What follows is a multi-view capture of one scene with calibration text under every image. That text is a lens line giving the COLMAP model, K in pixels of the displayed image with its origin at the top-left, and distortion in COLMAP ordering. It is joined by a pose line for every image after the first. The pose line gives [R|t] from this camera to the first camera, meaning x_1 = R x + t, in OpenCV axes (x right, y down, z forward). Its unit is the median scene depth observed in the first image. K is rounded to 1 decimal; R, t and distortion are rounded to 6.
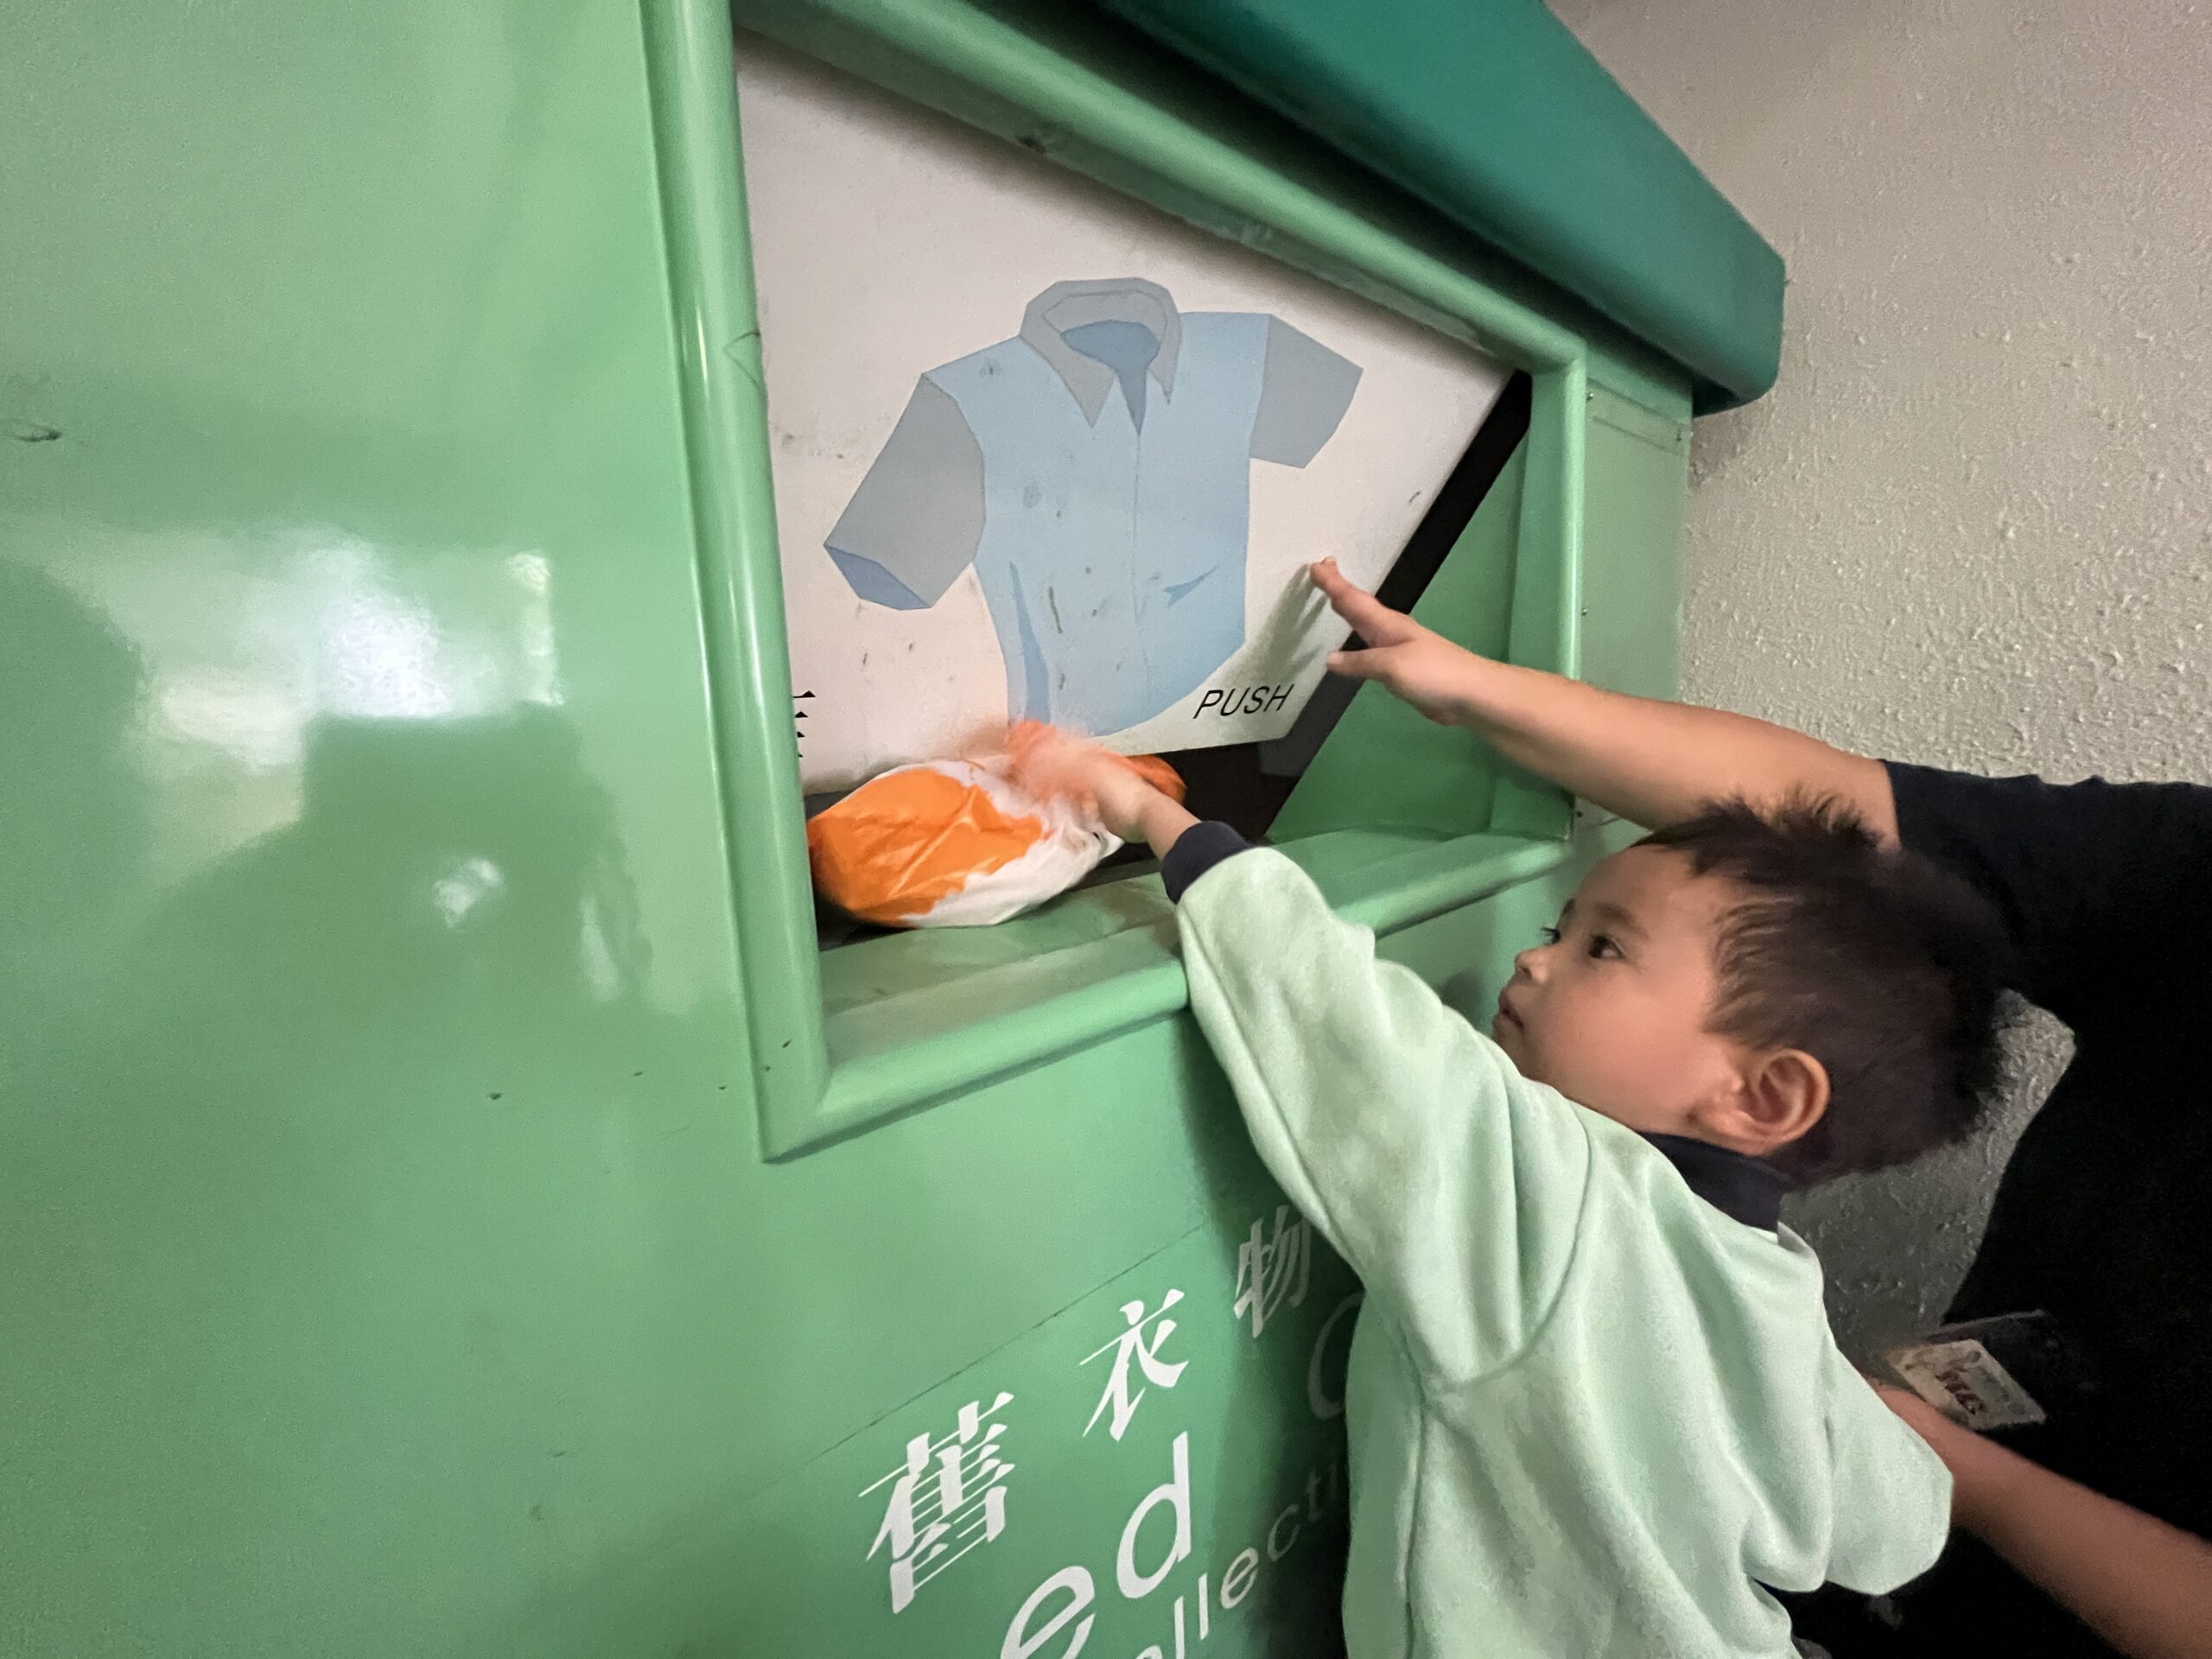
lens RADIAL K [[888.9, 0, 1108.6], [0, 888.9, 819.4], [0, 0, 1]] dist [-0.001342, 0.001135]
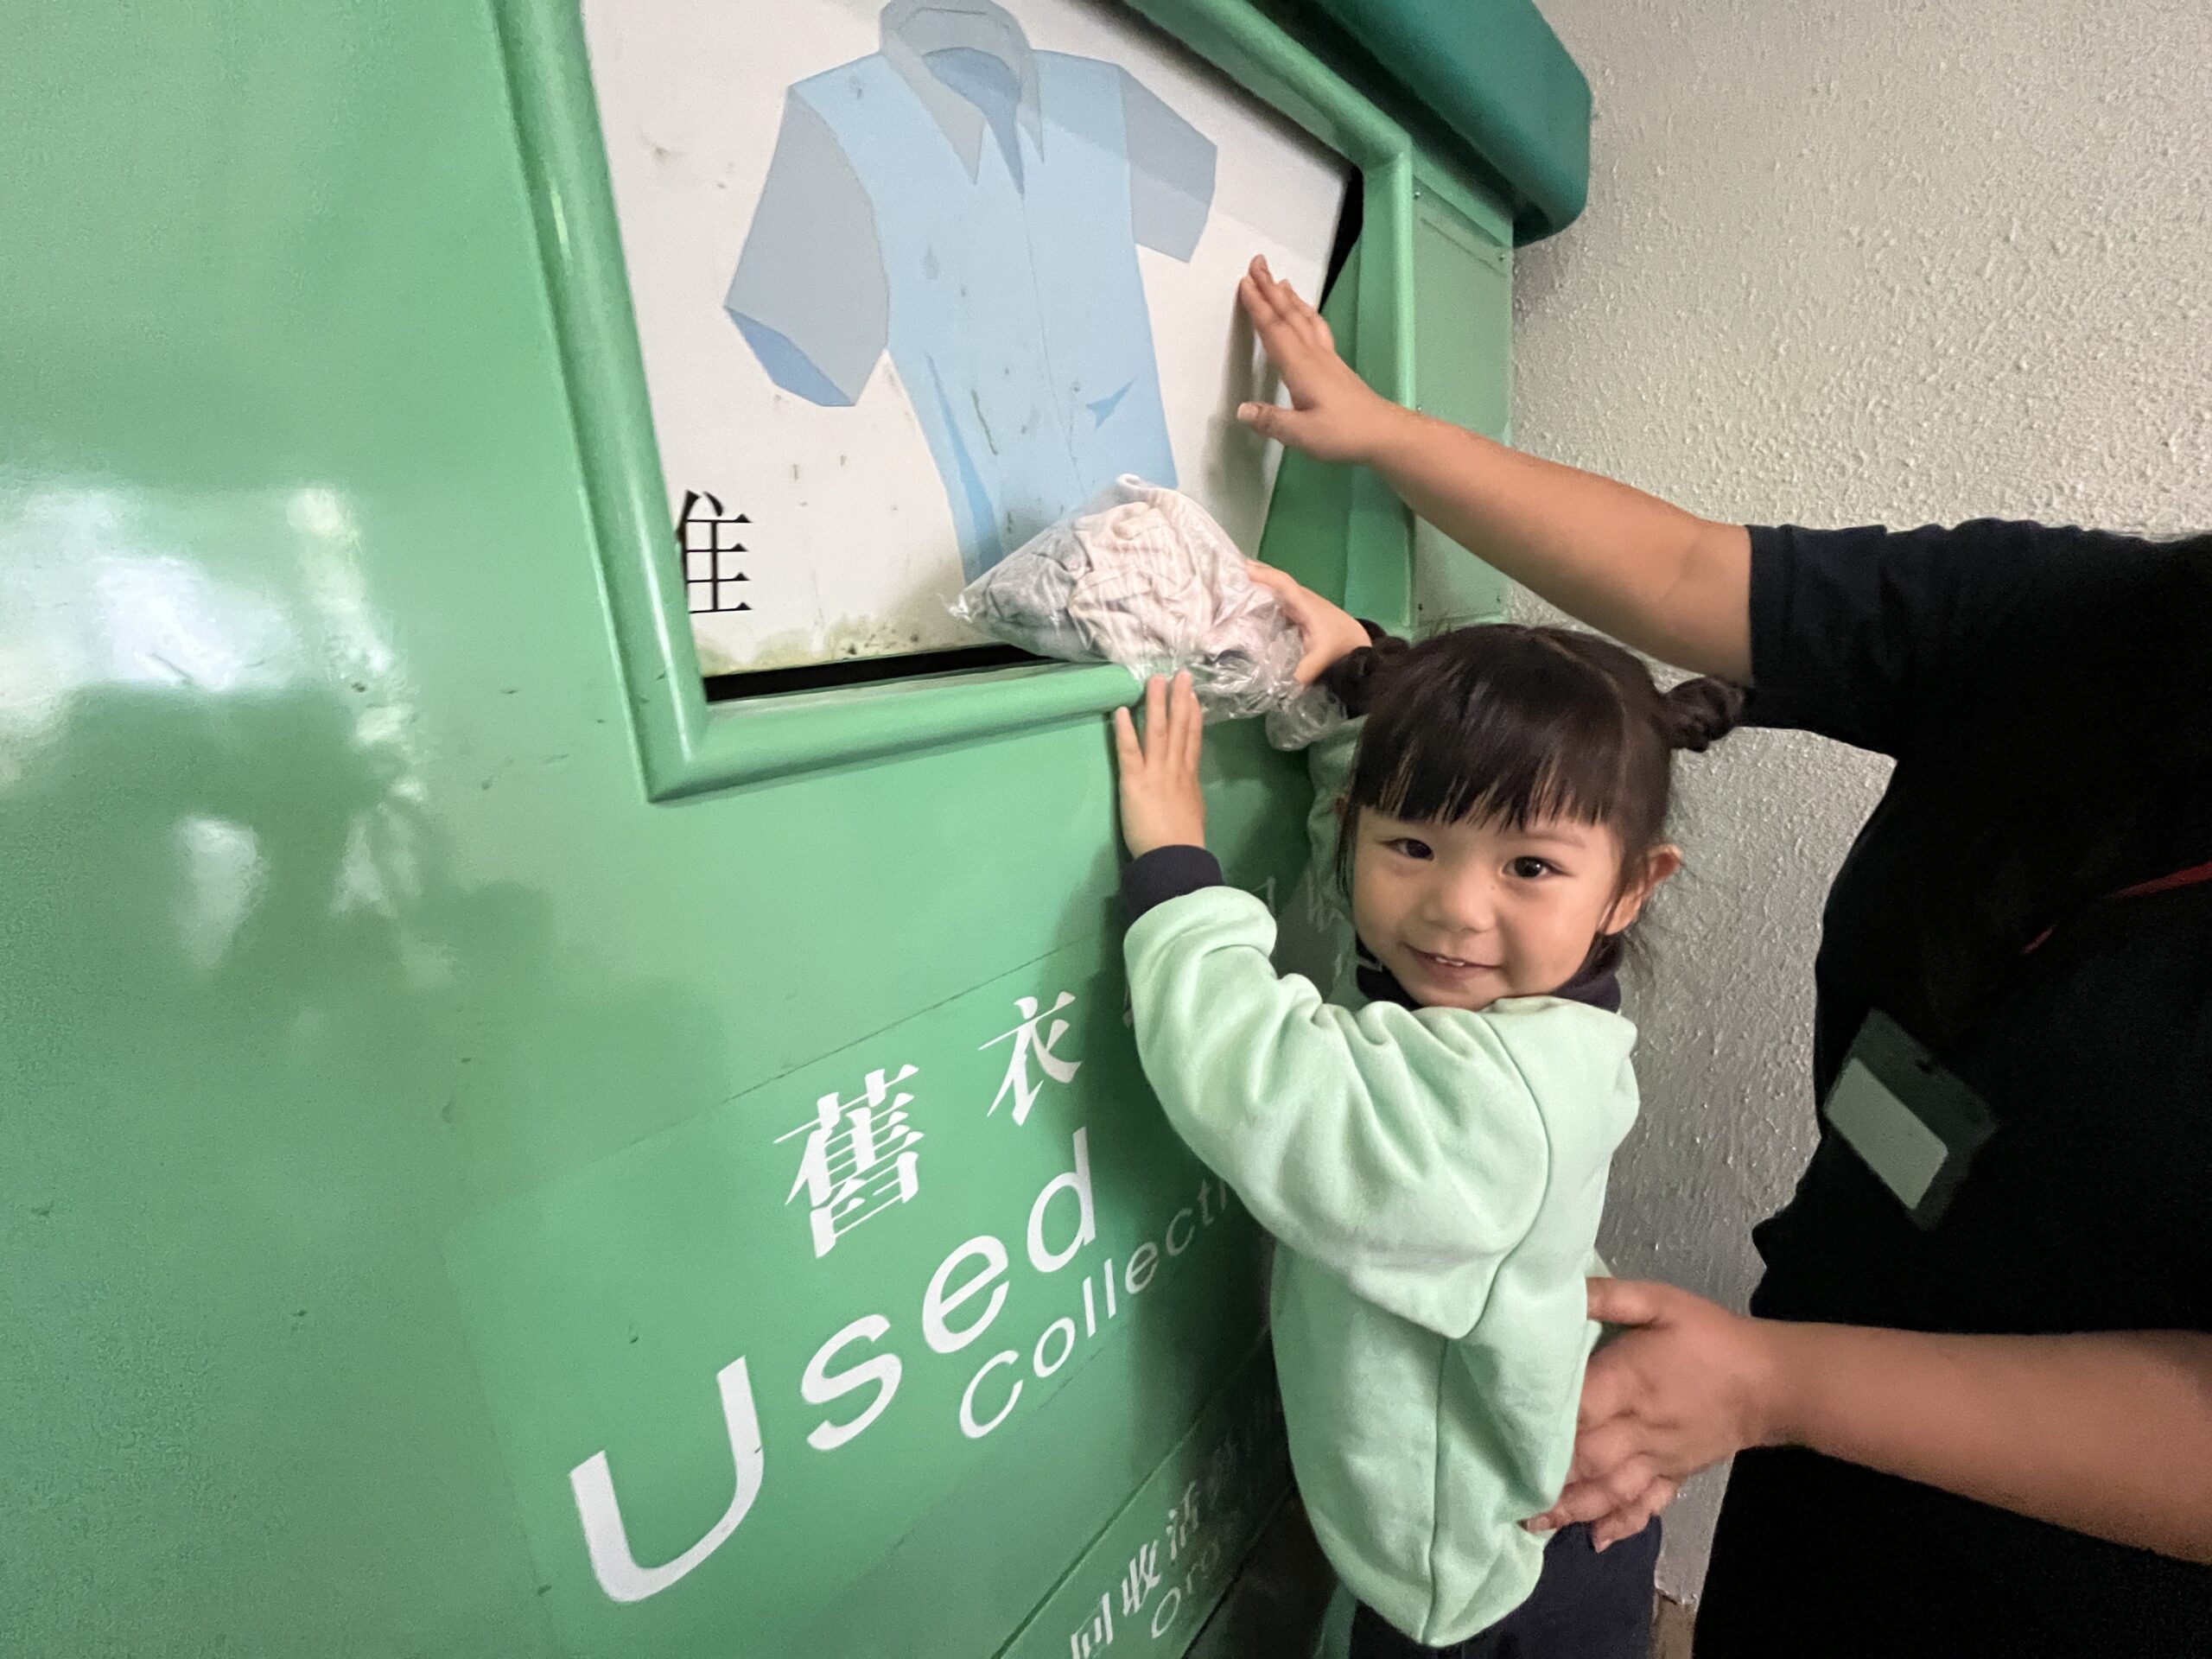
lens RADIAL K [[888.9, 0, 1108.7], [0, 888.9, 818.3], [0, 0, 1]] dist [-0.001342, 0.001135]
pose [[0.990211, -0.064001, 0.124044, 0.005748], [0.055440, 0.995914, 0.071283, 0.226432], [-0.128100, -0.063708, 0.989713, -0.054100]]
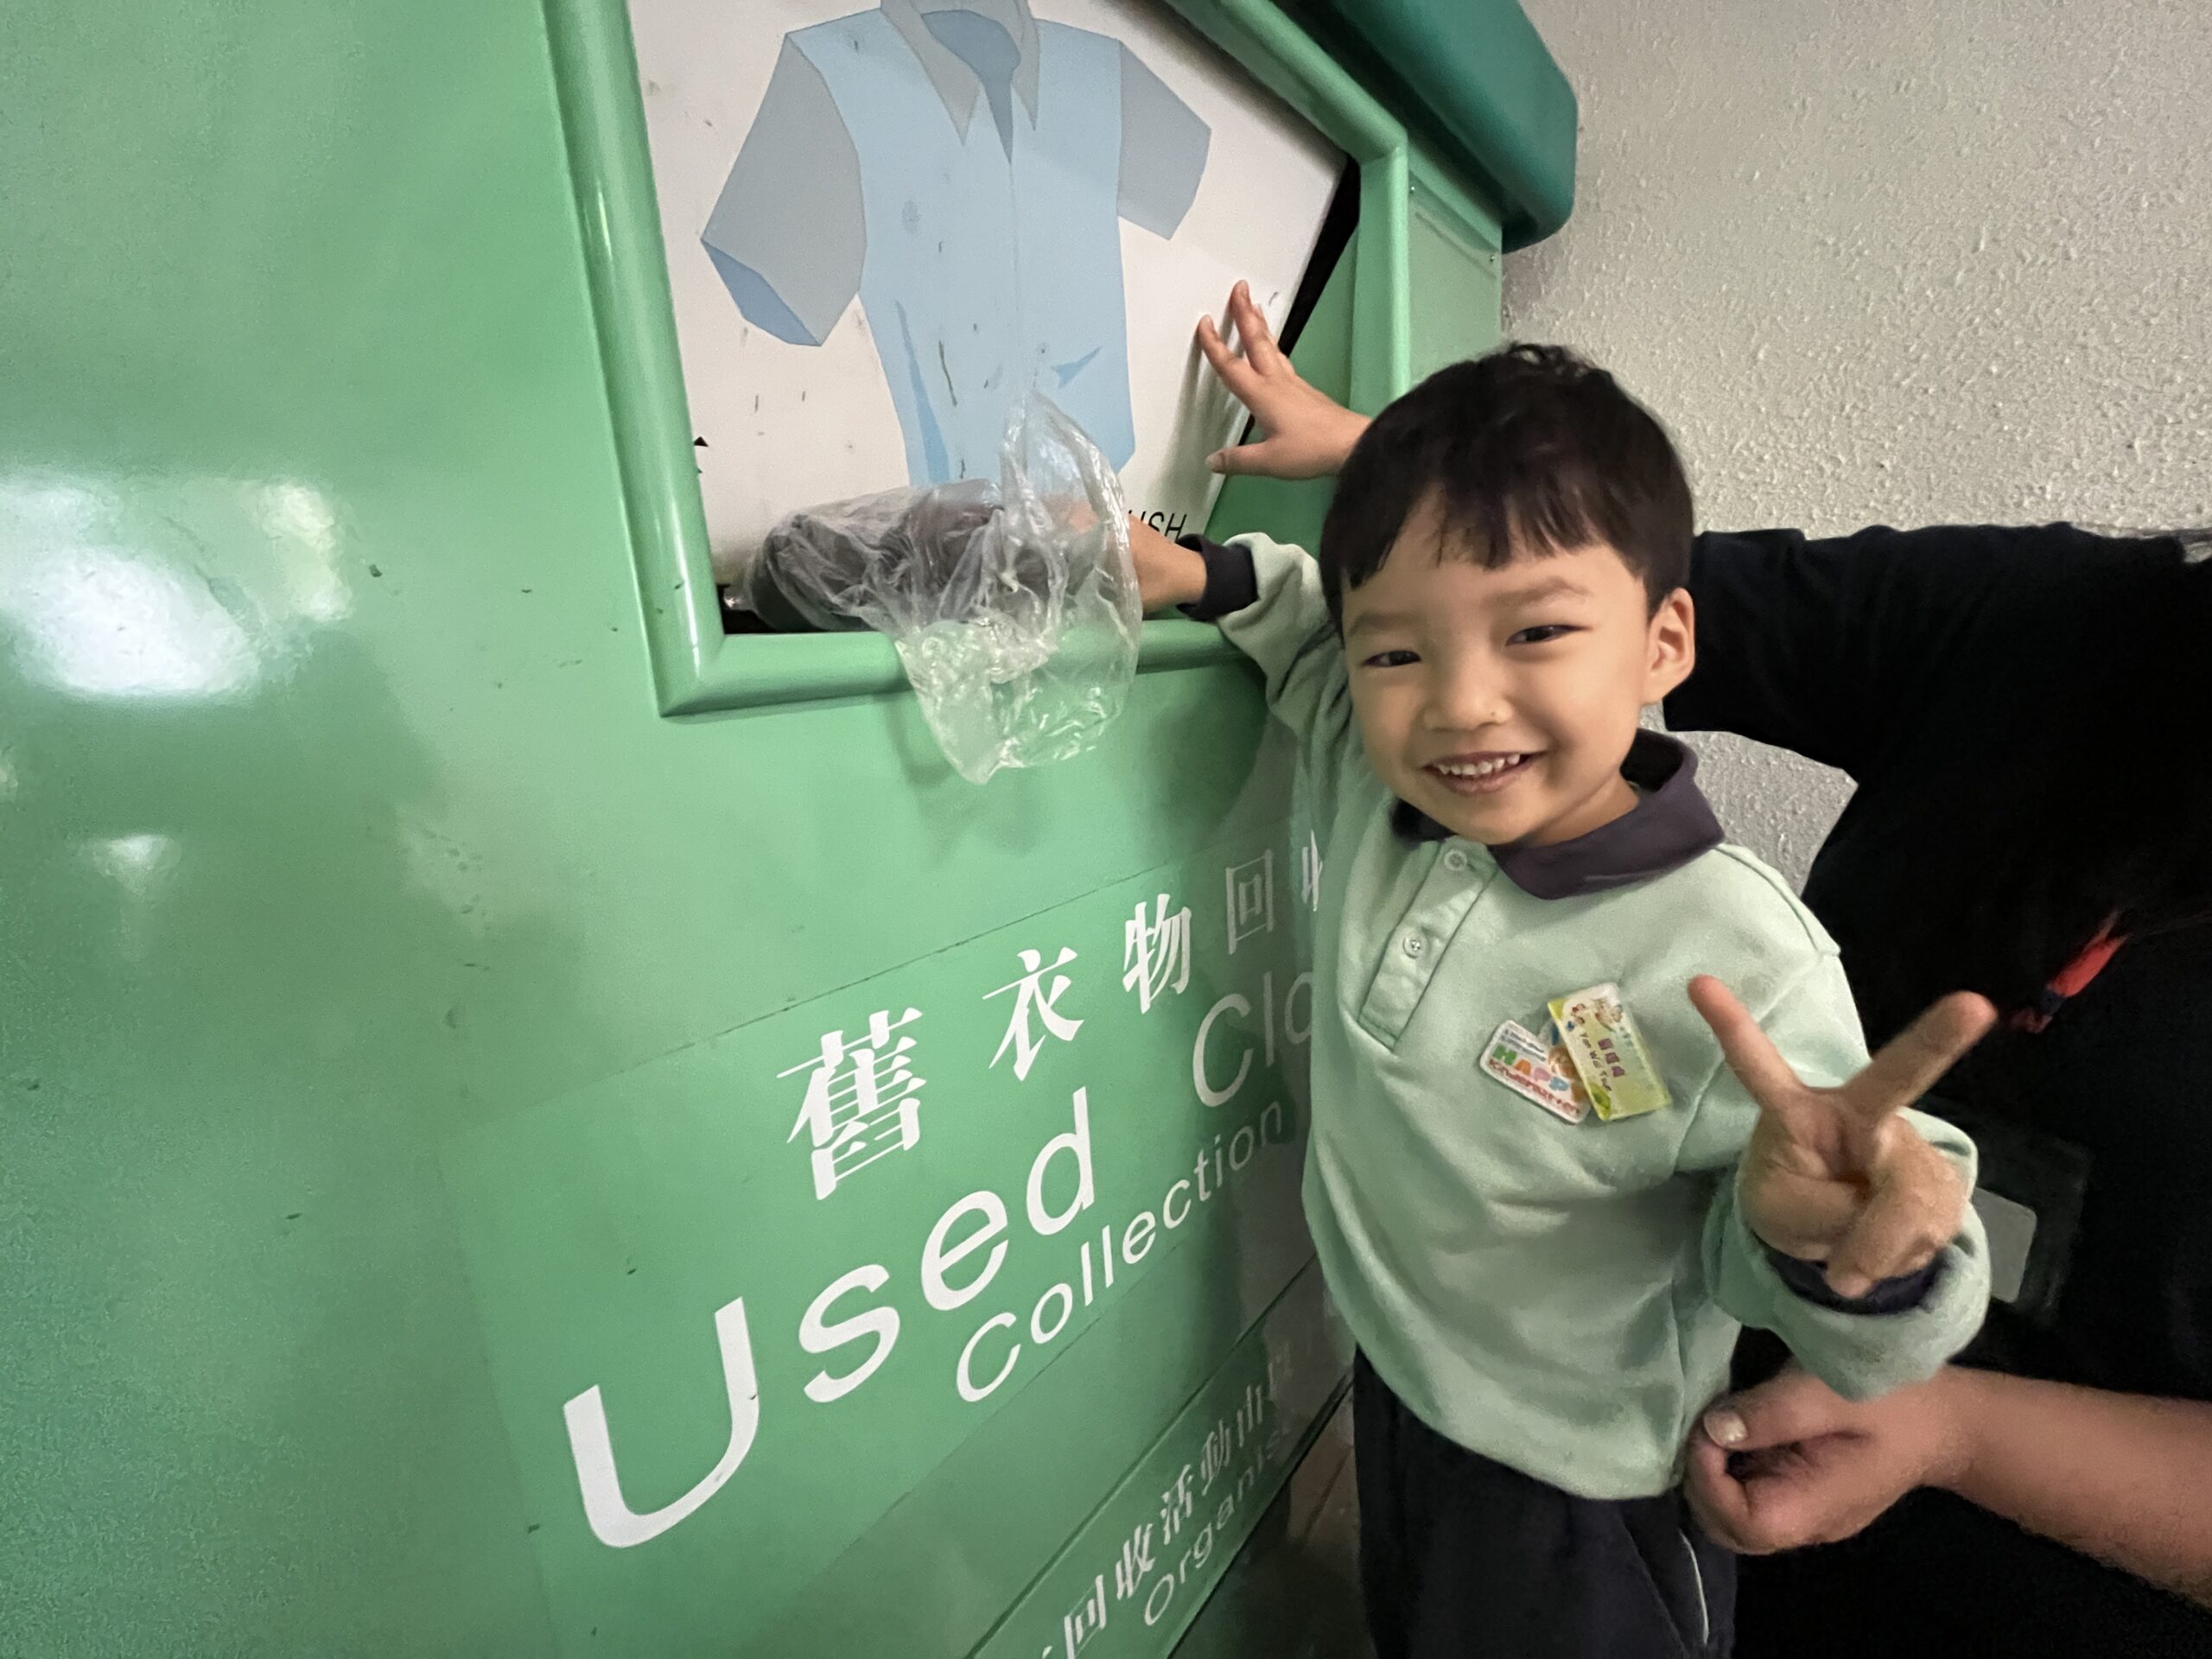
lens RADIAL K [[888.9, 0, 1107.4], [0, 888.9, 819.6], [0, 0, 1]] dist [-0.001342, 0.001135]
pose [[0.988083, -0.052137, 0.144823, -0.023364], [0.045620, 0.997807, 0.047963, 0.300460], [-0.147006, -0.040784, 0.988294, -0.053382]]
